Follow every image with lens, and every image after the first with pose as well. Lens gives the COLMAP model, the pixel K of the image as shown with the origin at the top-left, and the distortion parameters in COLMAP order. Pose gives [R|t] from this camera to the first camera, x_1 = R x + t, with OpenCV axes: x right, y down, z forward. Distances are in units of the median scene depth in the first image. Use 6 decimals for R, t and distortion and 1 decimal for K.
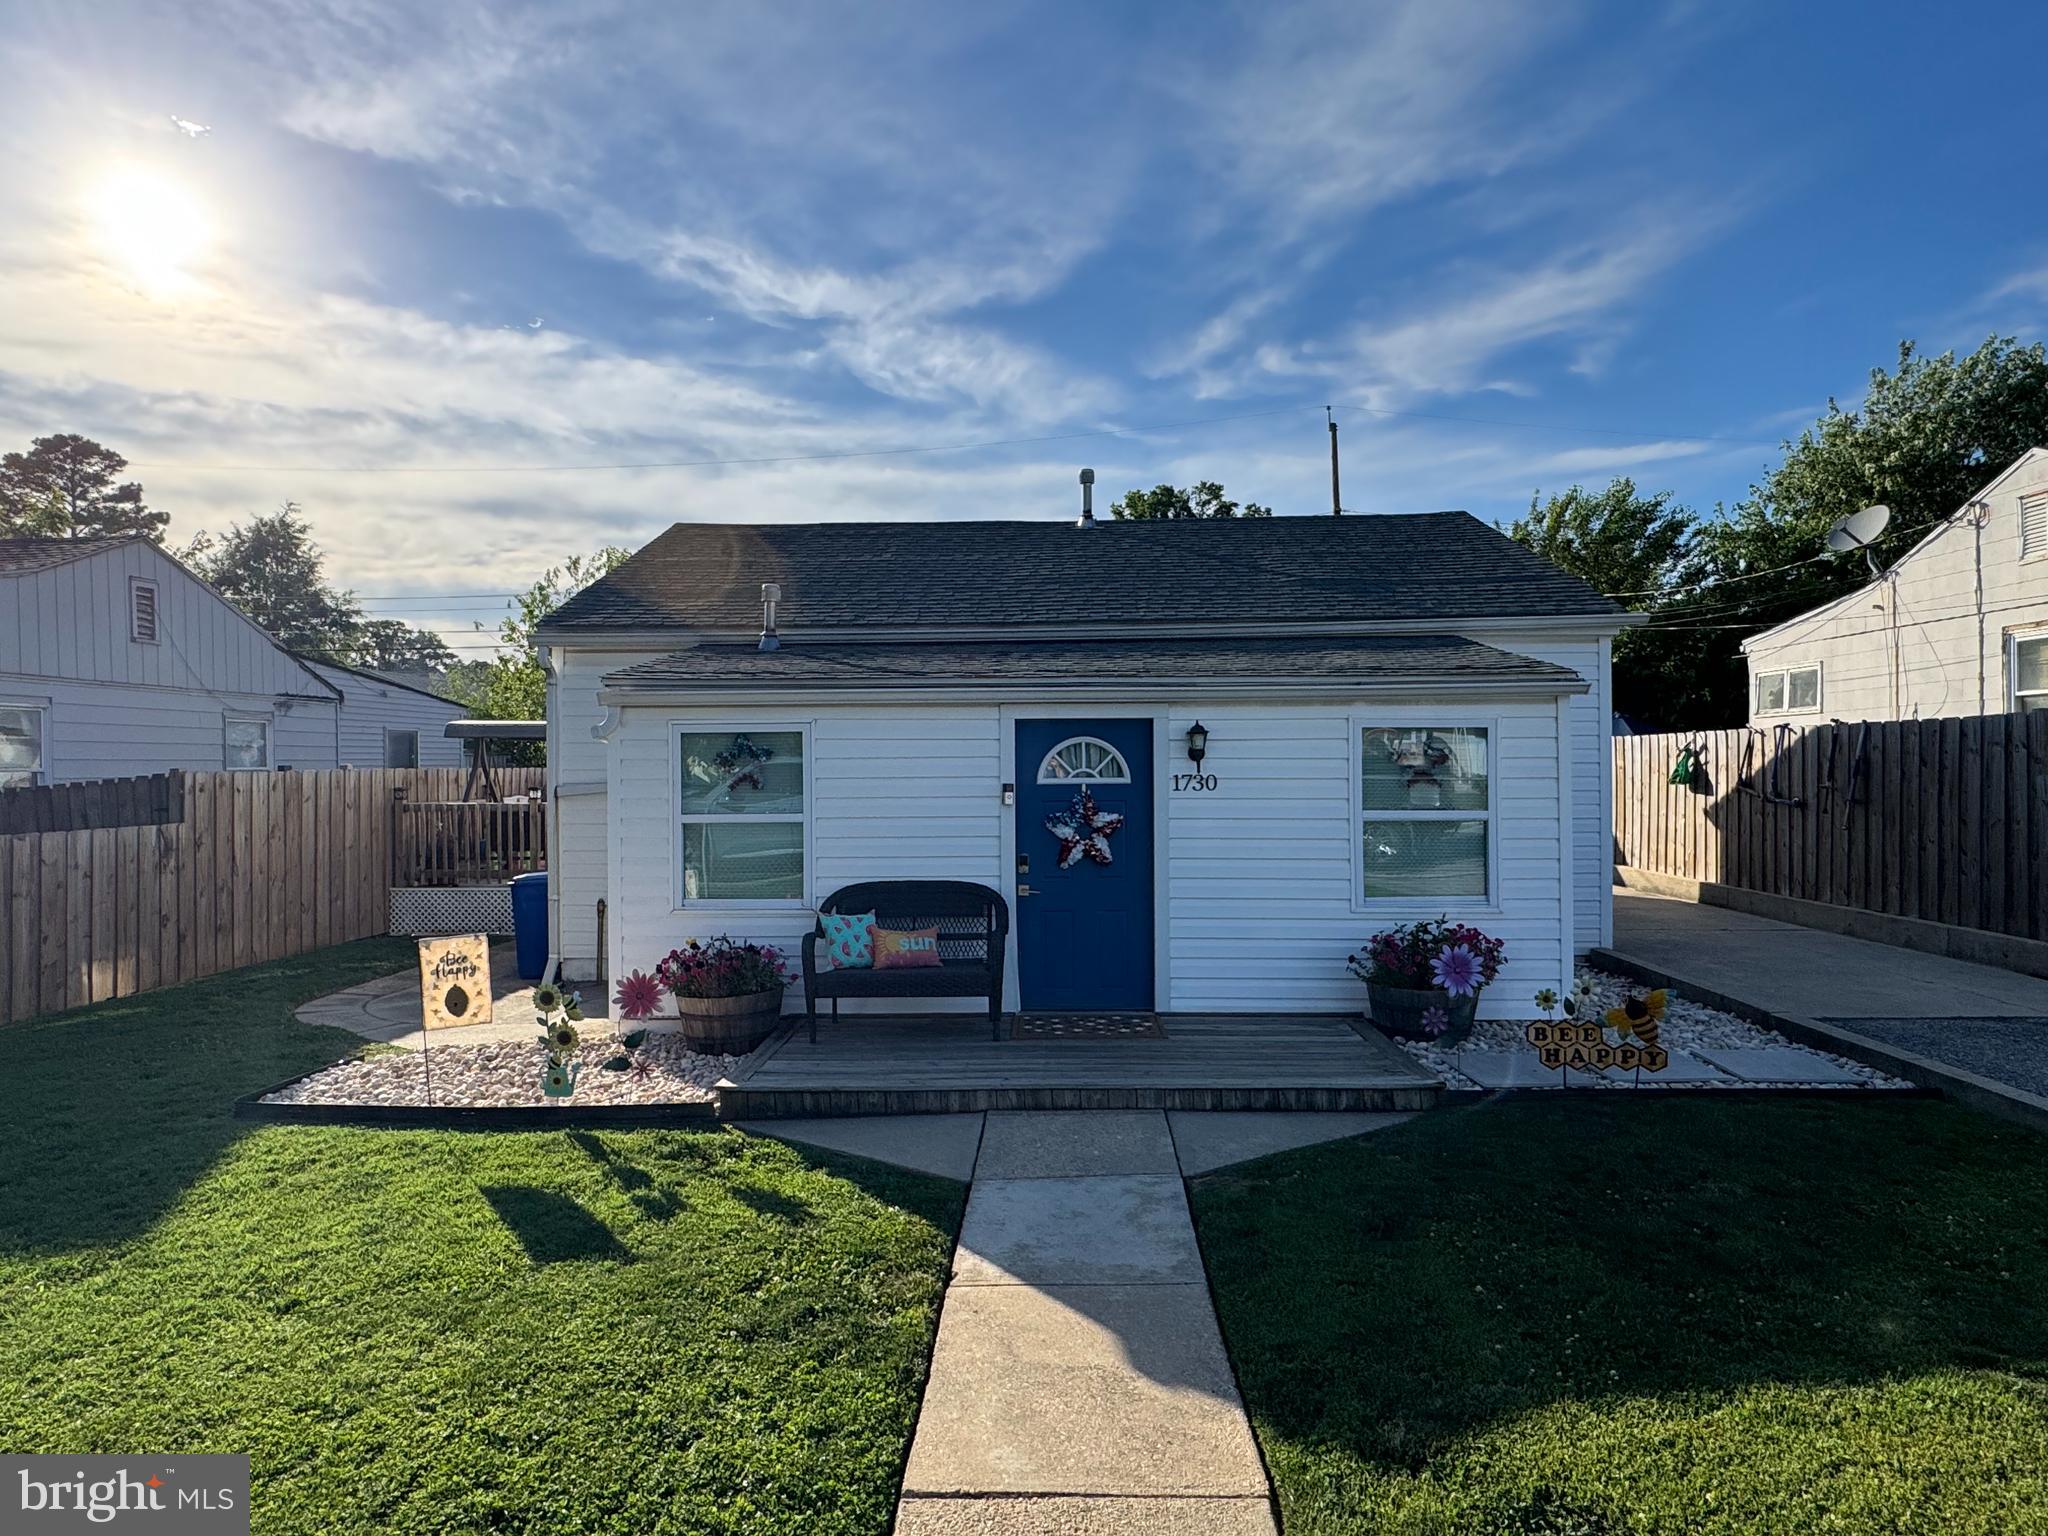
lens RADIAL K [[1231.8, 0, 943.9], [0, 1231.8, 736.9], [0, 0, 1]] dist [-0.004674, 0.000309]
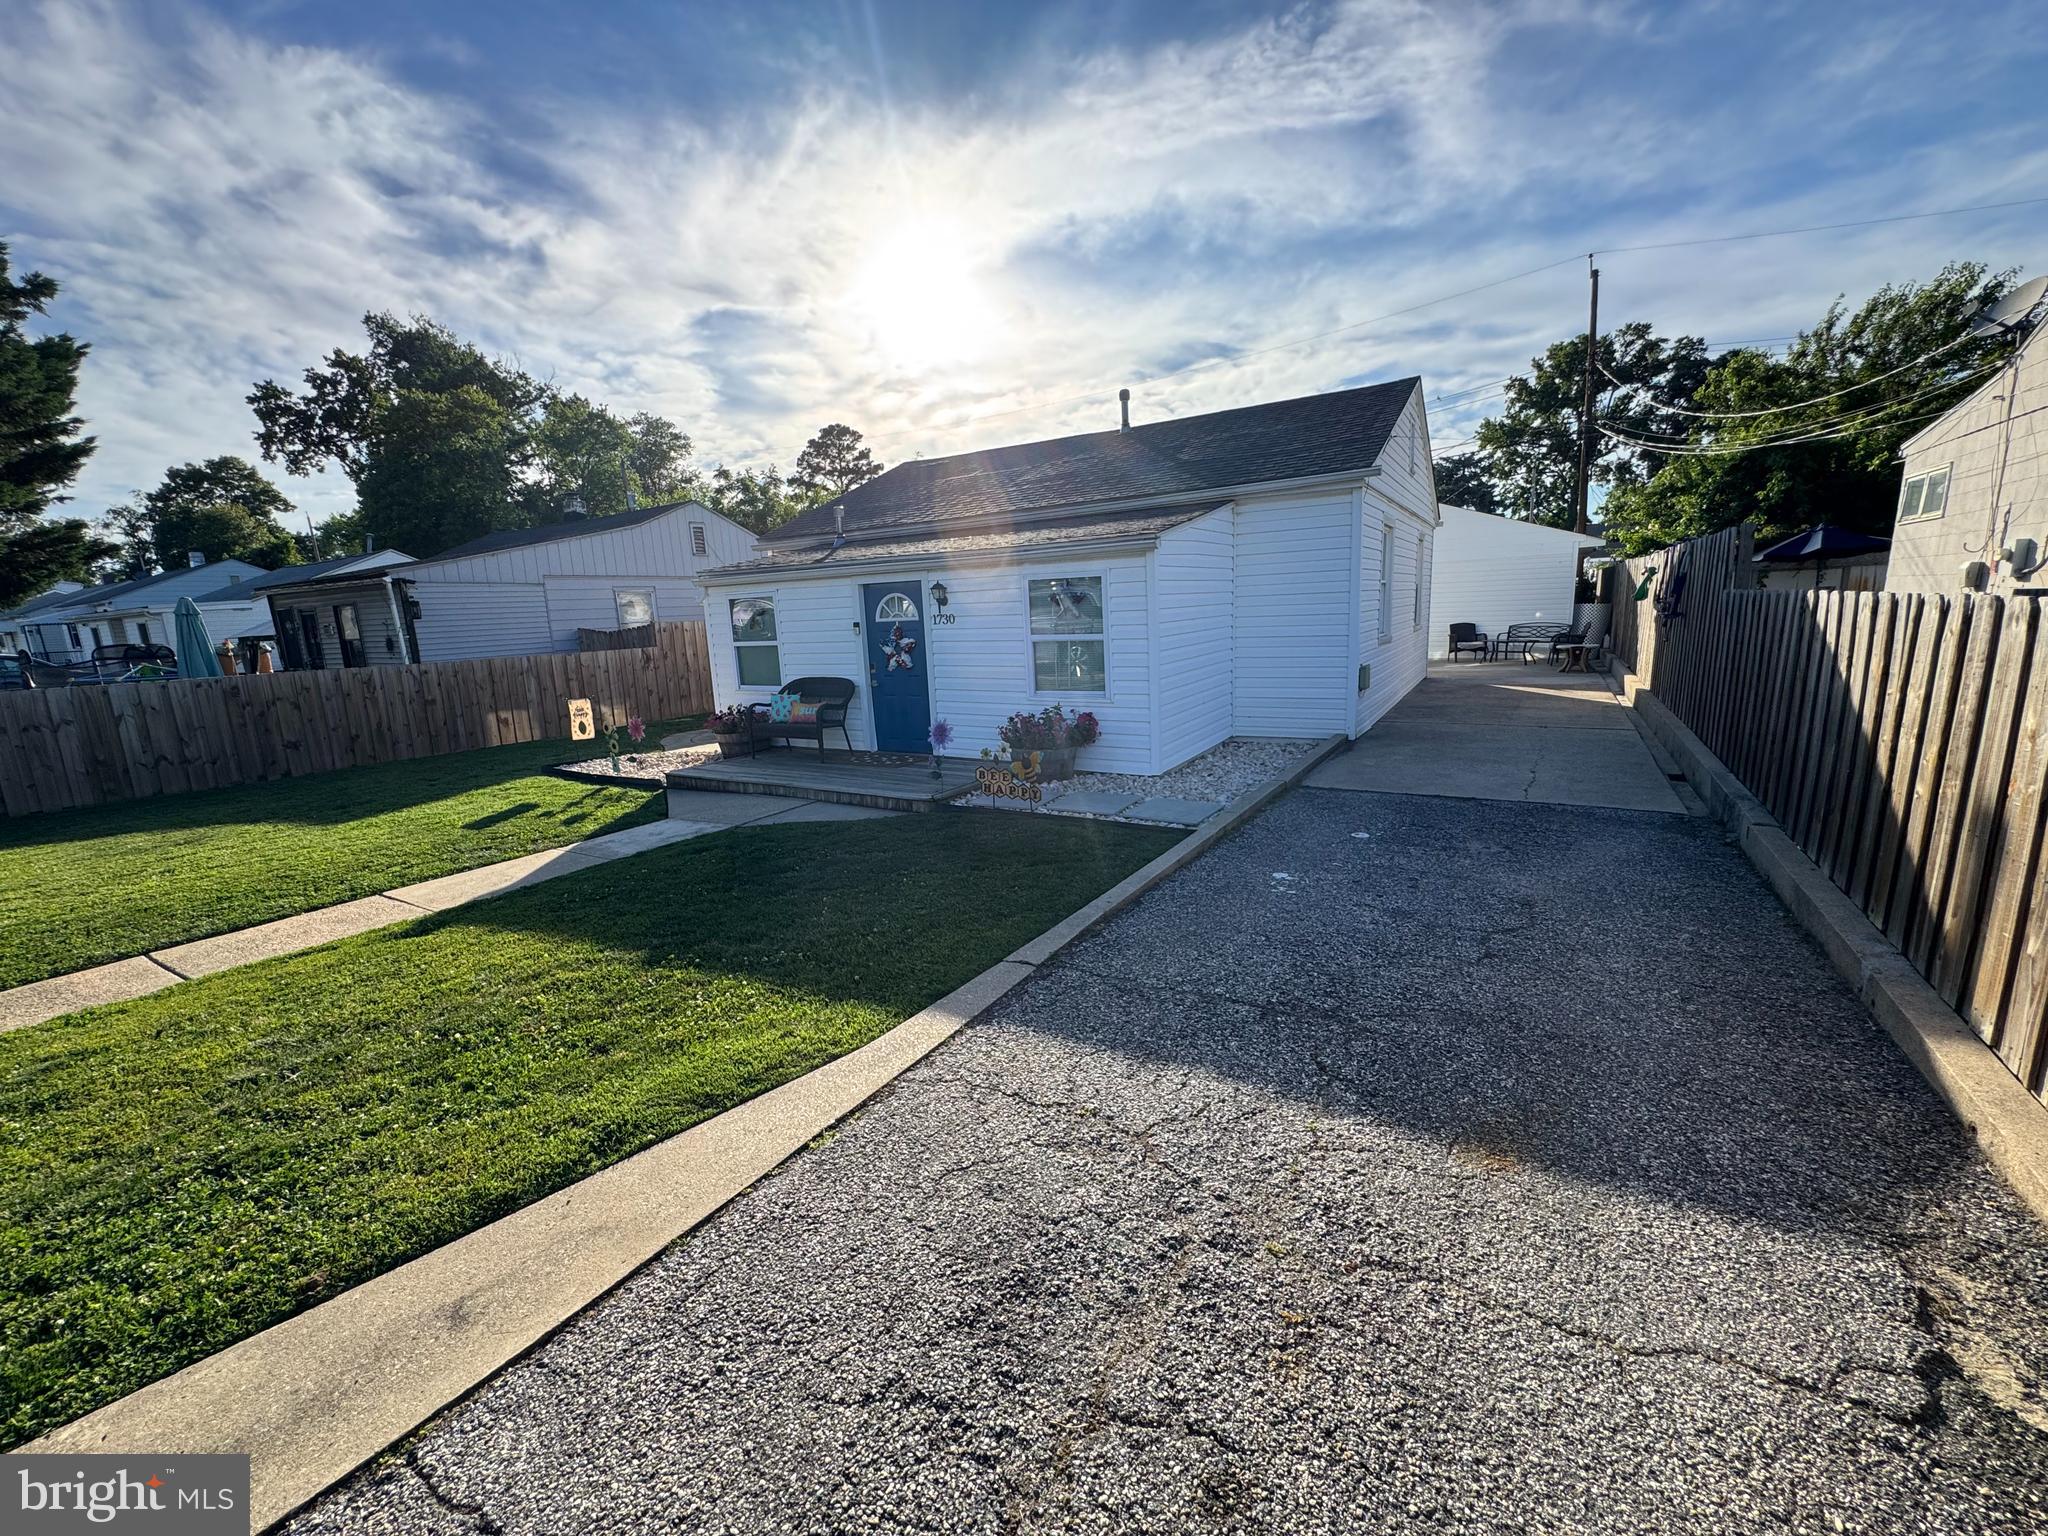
lens RADIAL K [[838.1, 0, 1019.0], [0, 838.1, 757.0], [0, 0, 1]] dist [-0.004621, -0.000210]
pose [[0.864224, 0.058027, -0.499749, 1.319258], [0.048867, 0.978948, 0.198175, 0.000582], [0.500728, -0.195689, 0.843195, 0.108573]]
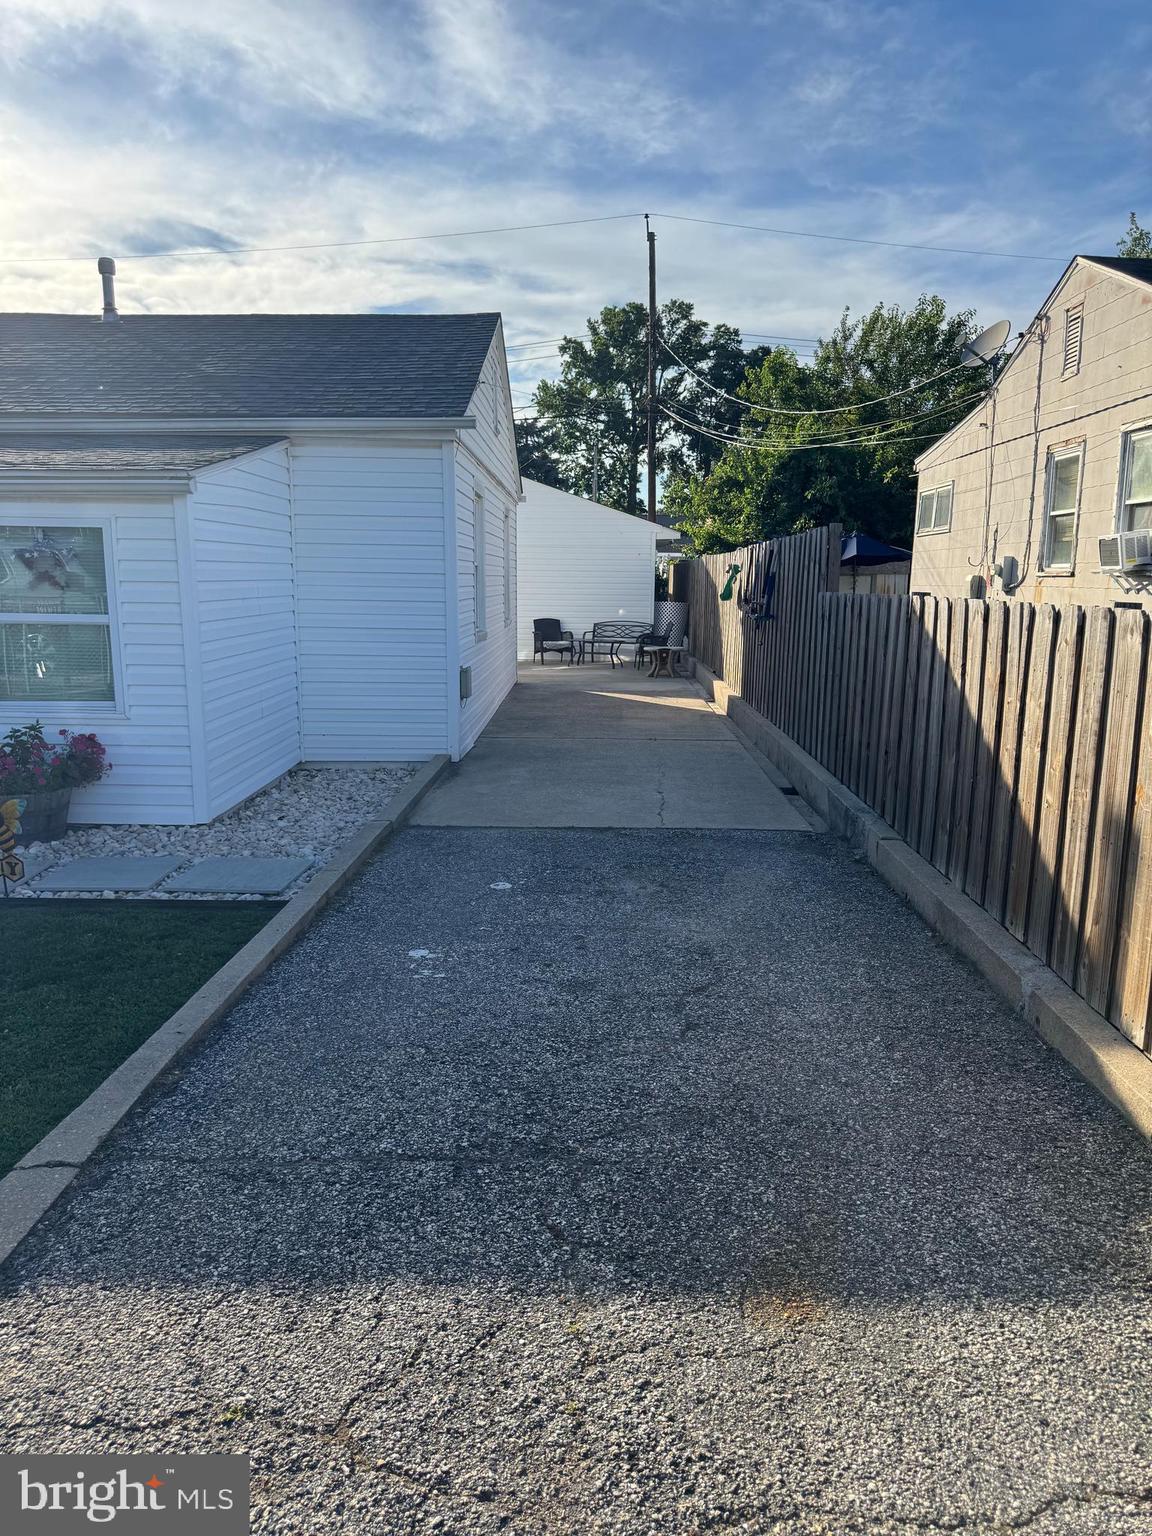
lens RADIAL K [[1092.9, 0, 578.3], [0, 1092.9, 768.1], [0, 0, 1]] dist [0.031400, -0.036058]
pose [[0.999720, 0.013509, 0.019425, 1.215342], [-0.017017, 0.980928, 0.193627, 0.005800], [-0.016438, -0.193903, 0.980883, 0.175313]]
